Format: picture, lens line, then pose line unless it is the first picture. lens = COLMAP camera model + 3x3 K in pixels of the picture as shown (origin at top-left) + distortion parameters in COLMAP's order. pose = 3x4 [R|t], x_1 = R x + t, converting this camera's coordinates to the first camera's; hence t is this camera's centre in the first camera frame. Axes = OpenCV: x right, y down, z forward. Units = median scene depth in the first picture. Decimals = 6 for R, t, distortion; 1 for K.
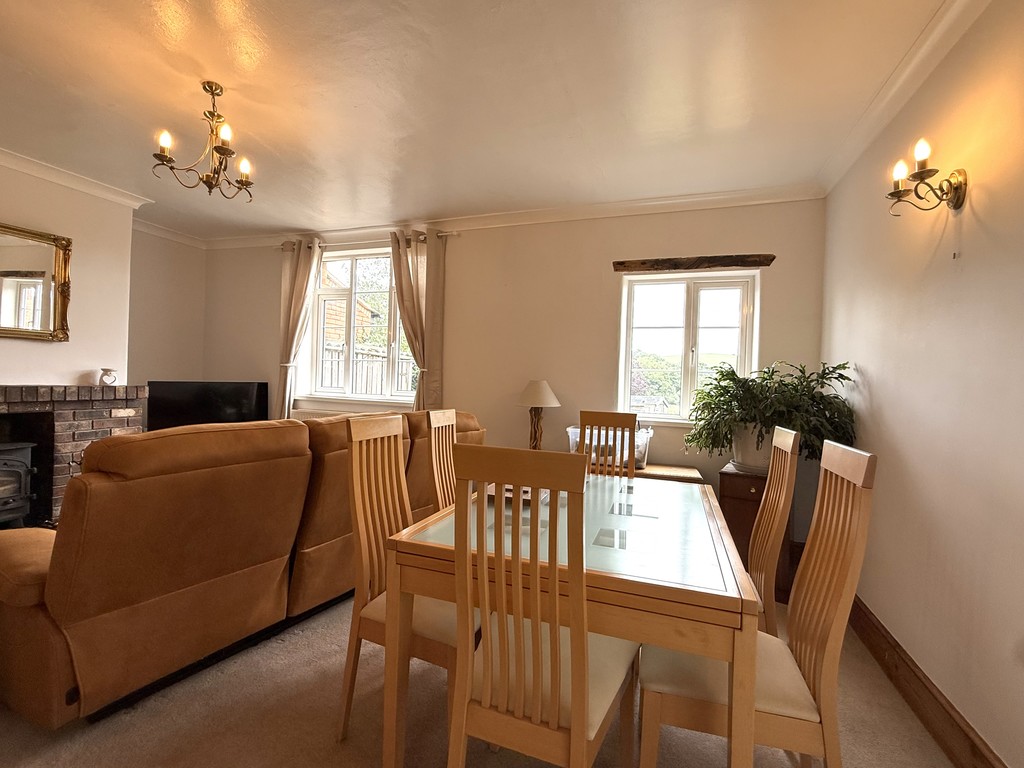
lens RADIAL K [[448.5, 0, 513.3], [0, 448.5, 384.0], [0, 0, 1]] dist [0.000178, 0.000441]
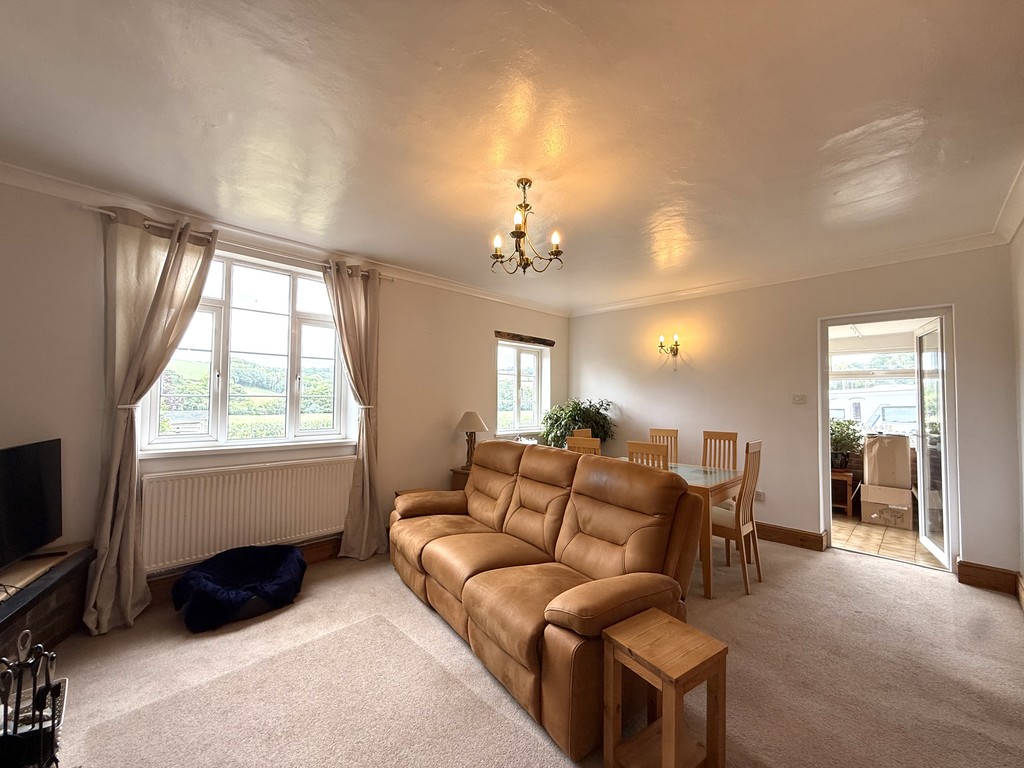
lens RADIAL K [[408.6, 0, 512.0], [0, 408.6, 384.0], [0, 0, 1]] dist [-0.000337, 0.000130]
pose [[0.445834, 0.004830, 0.895103, -1.059974], [0.009255, 0.999907, -0.010005, -0.085929], [-0.895068, 0.012744, 0.445748, 0.370117]]
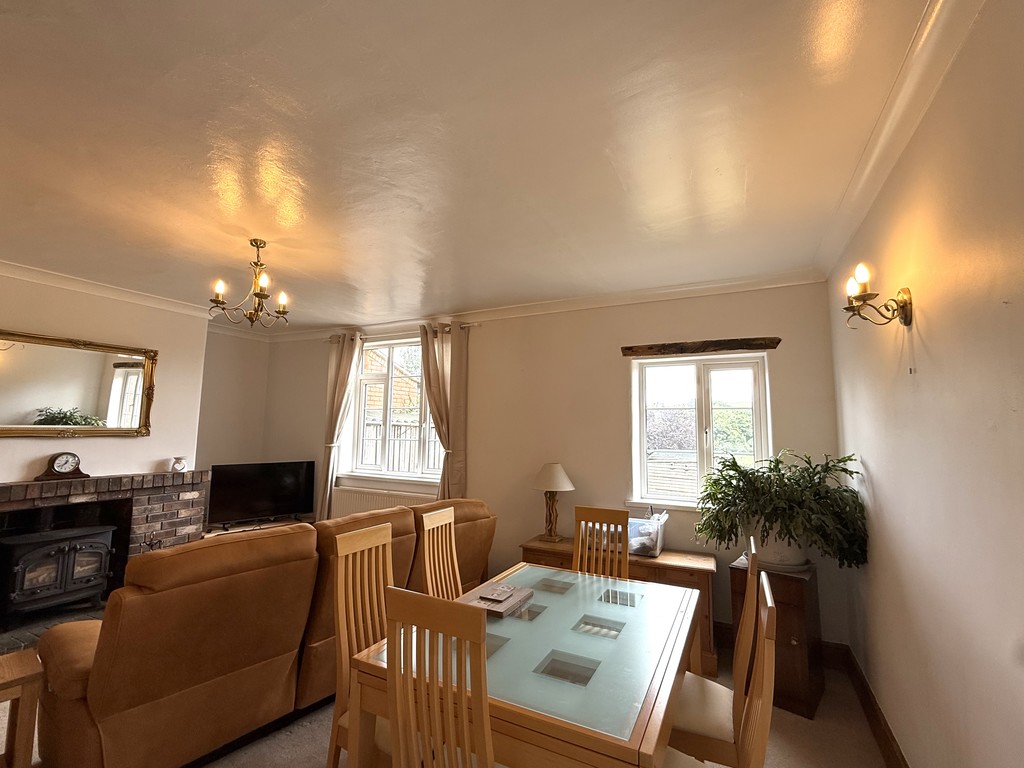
lens RADIAL K [[448.5, 0, 513.3], [0, 448.5, 384.0], [0, 0, 1]] dist [0.000178, 0.000441]
pose [[0.991383, -0.032577, -0.126884, 0.111434], [0.017841, 0.993138, -0.115583, -0.077488], [0.129778, 0.112323, 0.985160, -0.053377]]
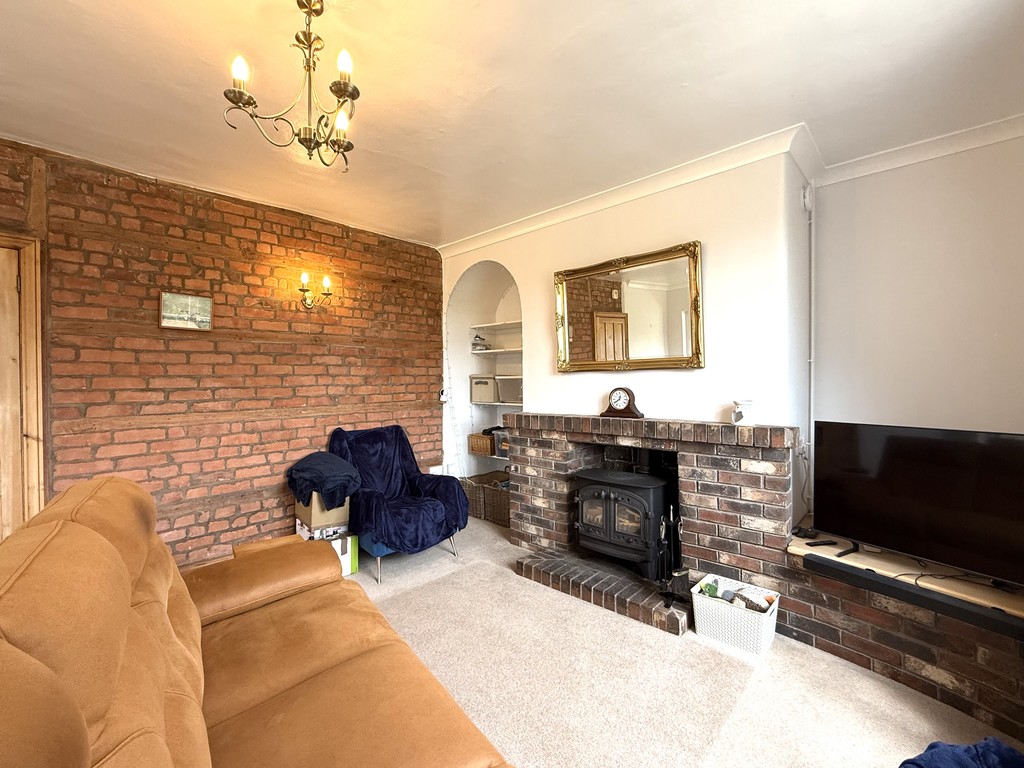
lens RADIAL K [[448.5, 0, 513.3], [0, 448.5, 384.0], [0, 0, 1]] dist [0.000178, 0.000441]
pose [[-0.396109, -0.020434, -0.917976, -0.117371], [-0.011799, 0.999783, -0.017164, -0.047591], [0.918128, 0.004033, -0.396264, 1.015075]]
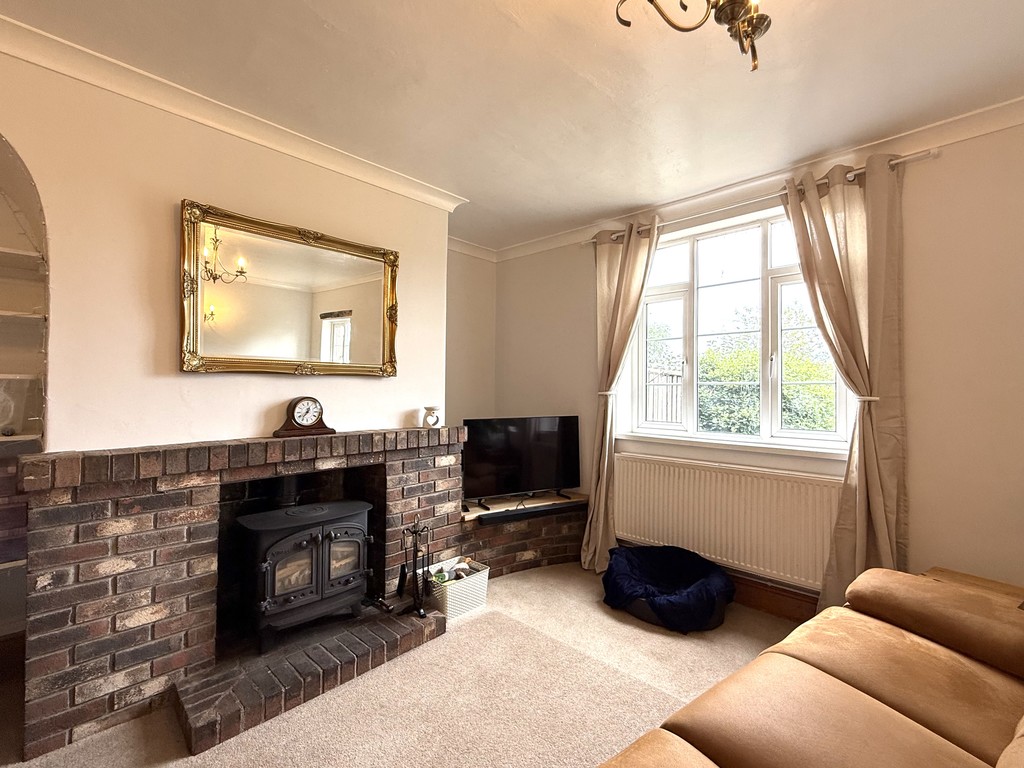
lens RADIAL K [[448.5, 0, 513.3], [0, 448.5, 384.0], [0, 0, 1]] dist [0.000178, 0.000441]
pose [[0.908508, -0.032427, -0.416608, -0.454689], [0.019833, 0.999207, -0.034523, -0.047820], [0.417397, 0.023102, 0.908430, 0.342544]]
